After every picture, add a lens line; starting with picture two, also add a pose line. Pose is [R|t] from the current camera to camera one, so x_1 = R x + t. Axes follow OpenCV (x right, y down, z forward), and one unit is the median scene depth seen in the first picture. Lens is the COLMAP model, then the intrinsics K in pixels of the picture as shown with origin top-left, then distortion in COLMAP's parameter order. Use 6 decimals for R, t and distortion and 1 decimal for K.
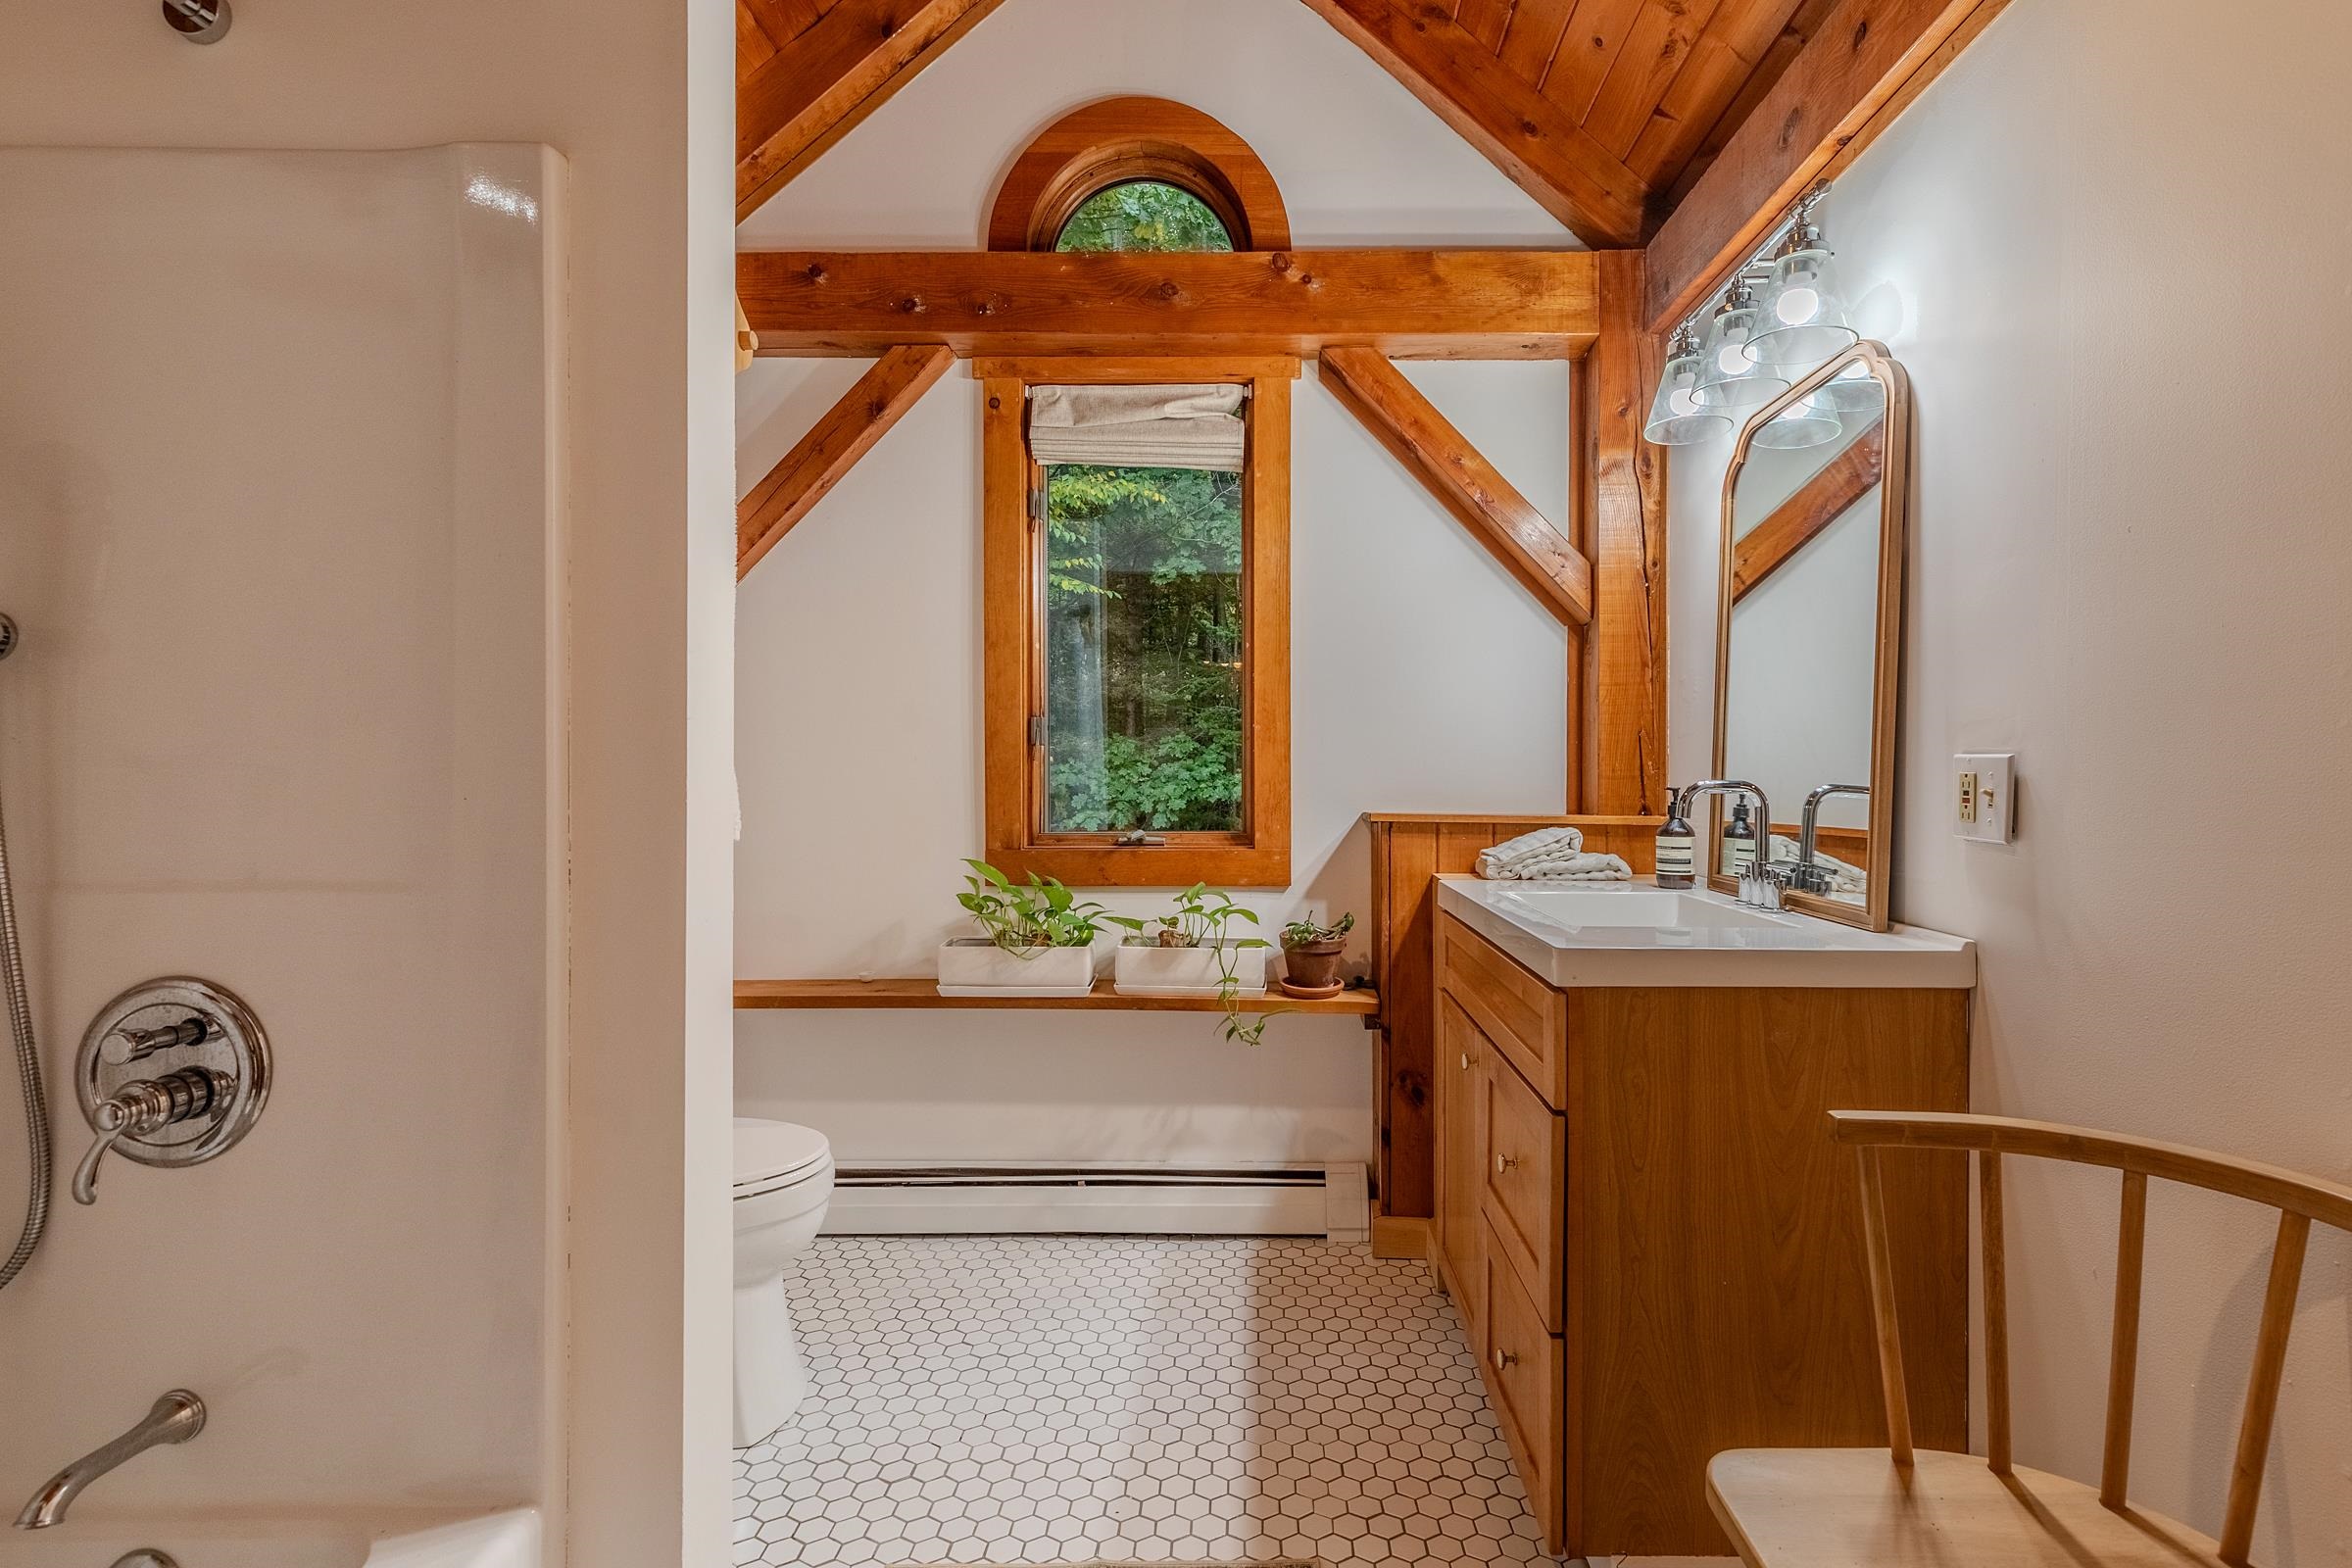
lens RADIAL K [[1102.2, 0, 1182.6], [0, 1102.2, 776.6], [0, 0, 1]] dist [0.008236, -0.000862]
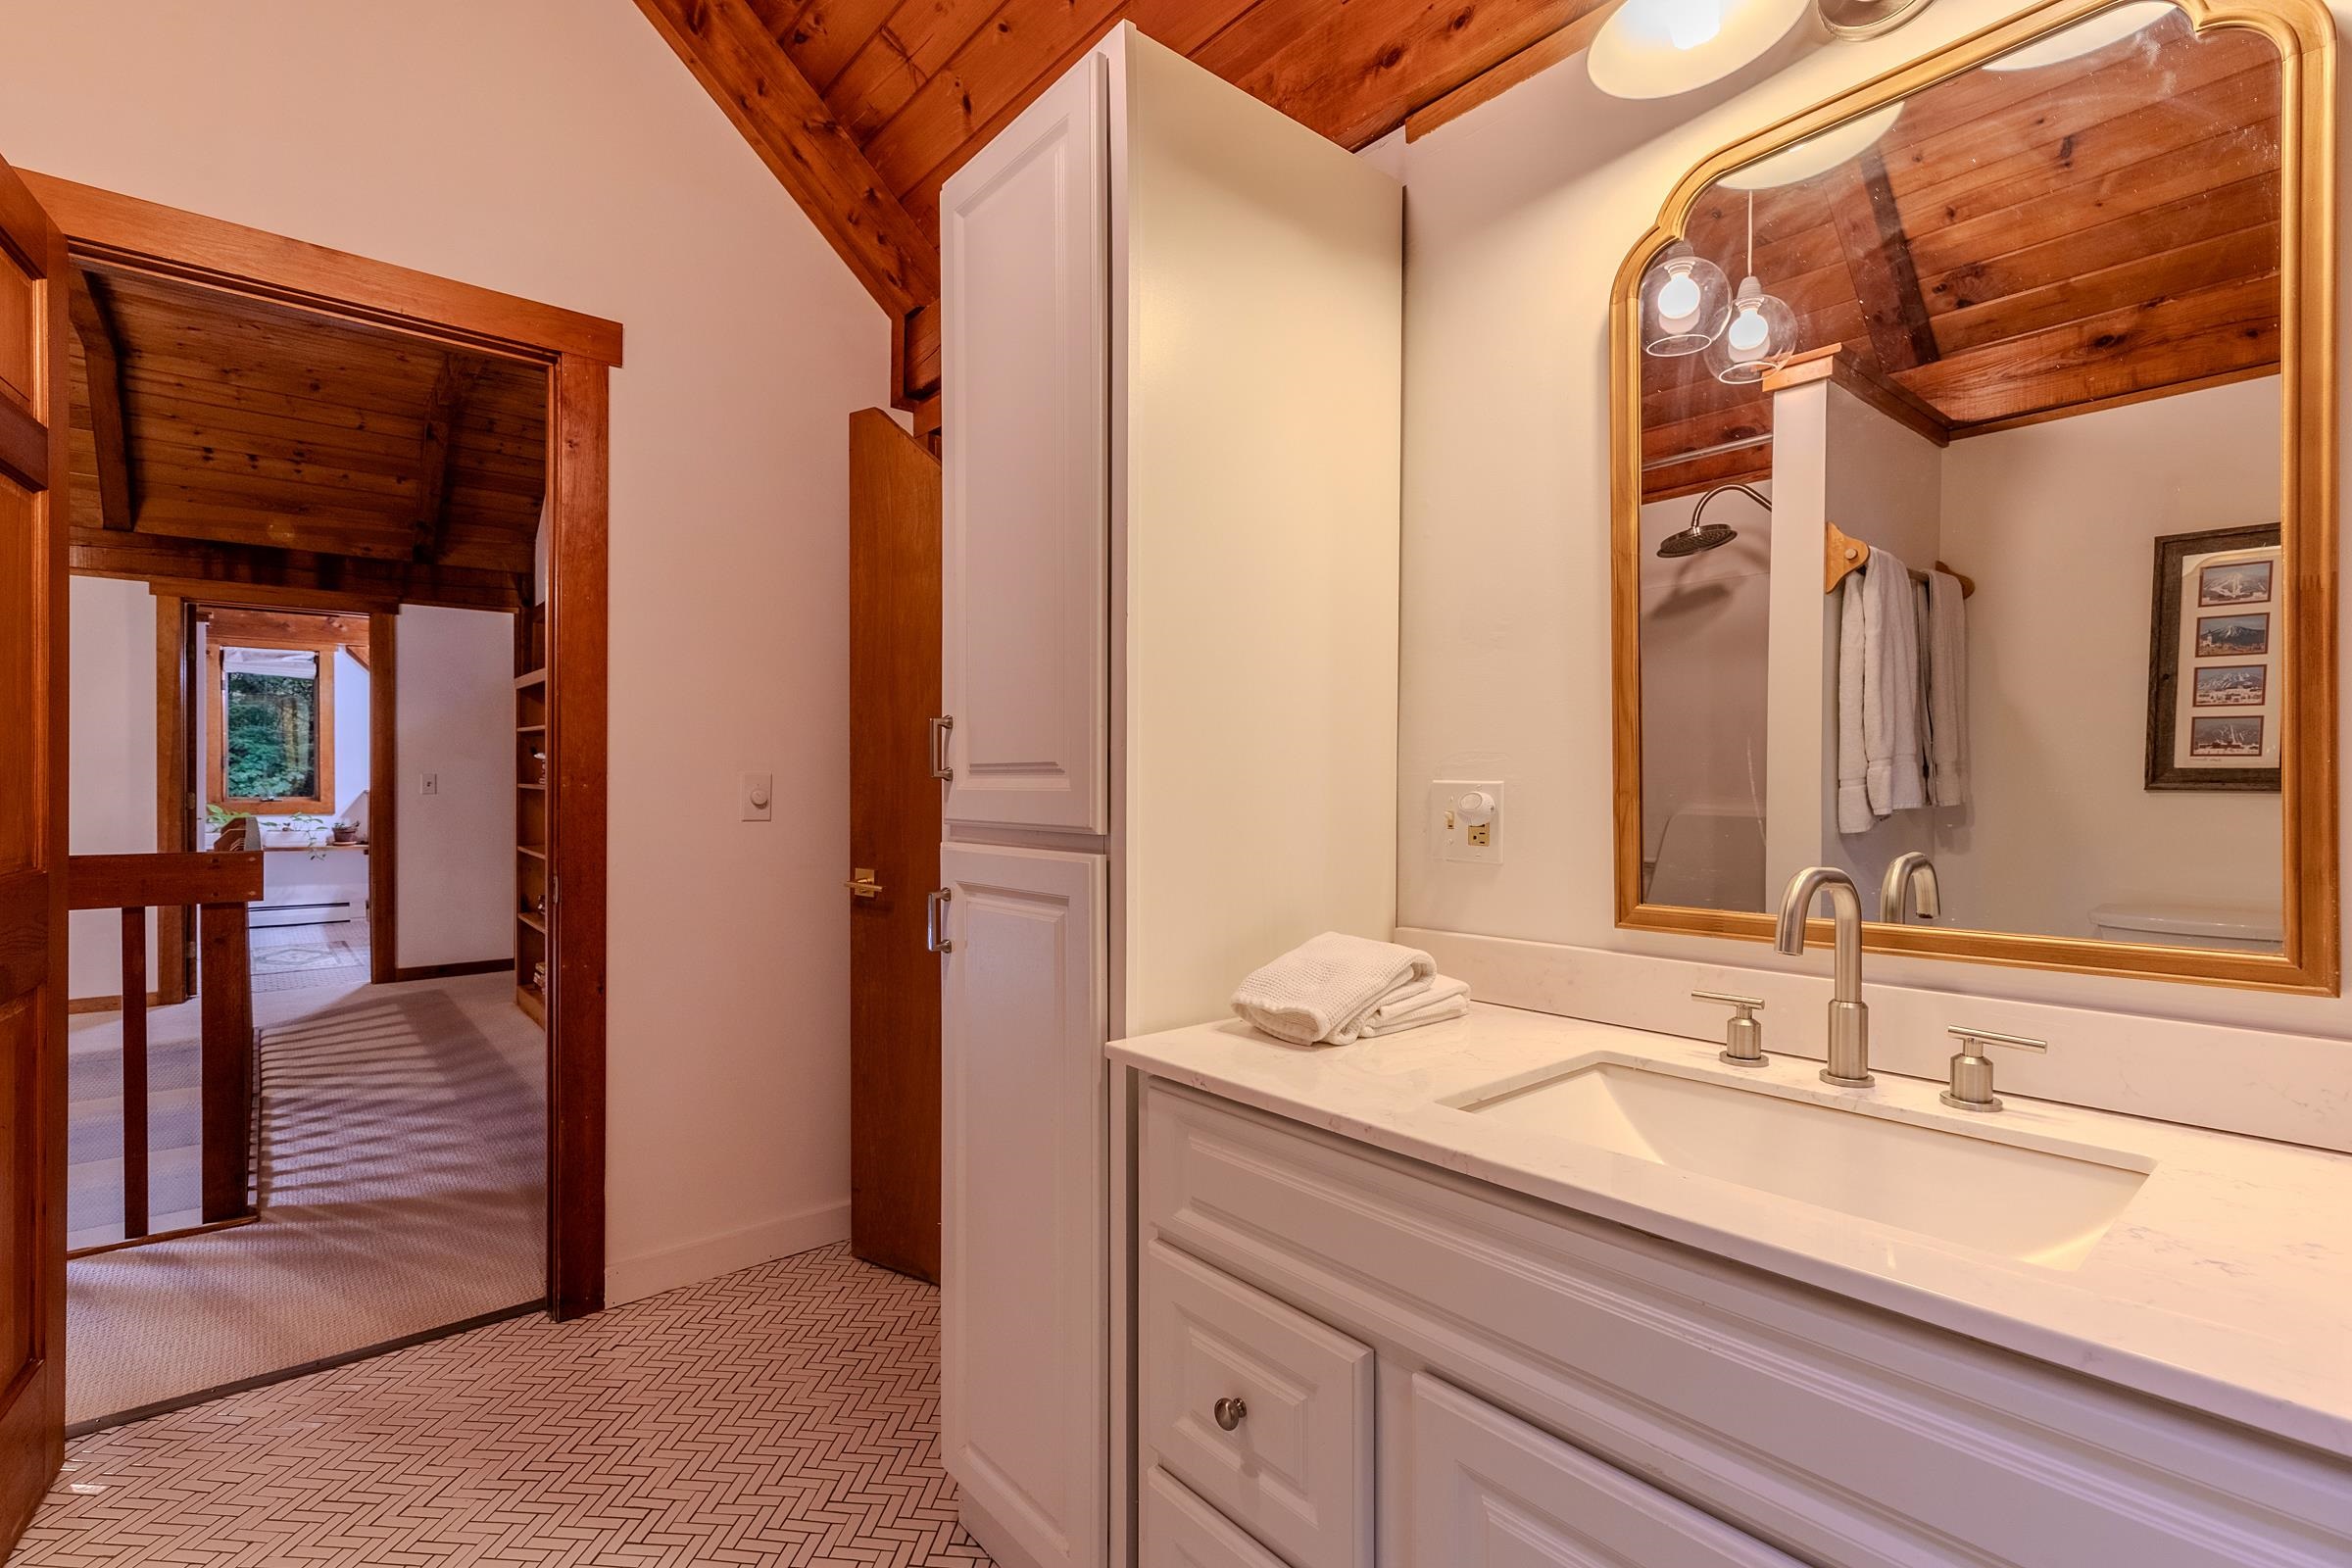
lens RADIAL K [[1102.2, 0, 1183.5], [0, 1102.2, 783.5], [0, 0, 1]] dist [0.008236, -0.000862]
pose [[0.719981, -0.004867, 0.693977, -0.353037], [0.002013, 0.999986, 0.004925, 0.003261], [-0.693991, -0.002149, 0.719981, -2.961238]]
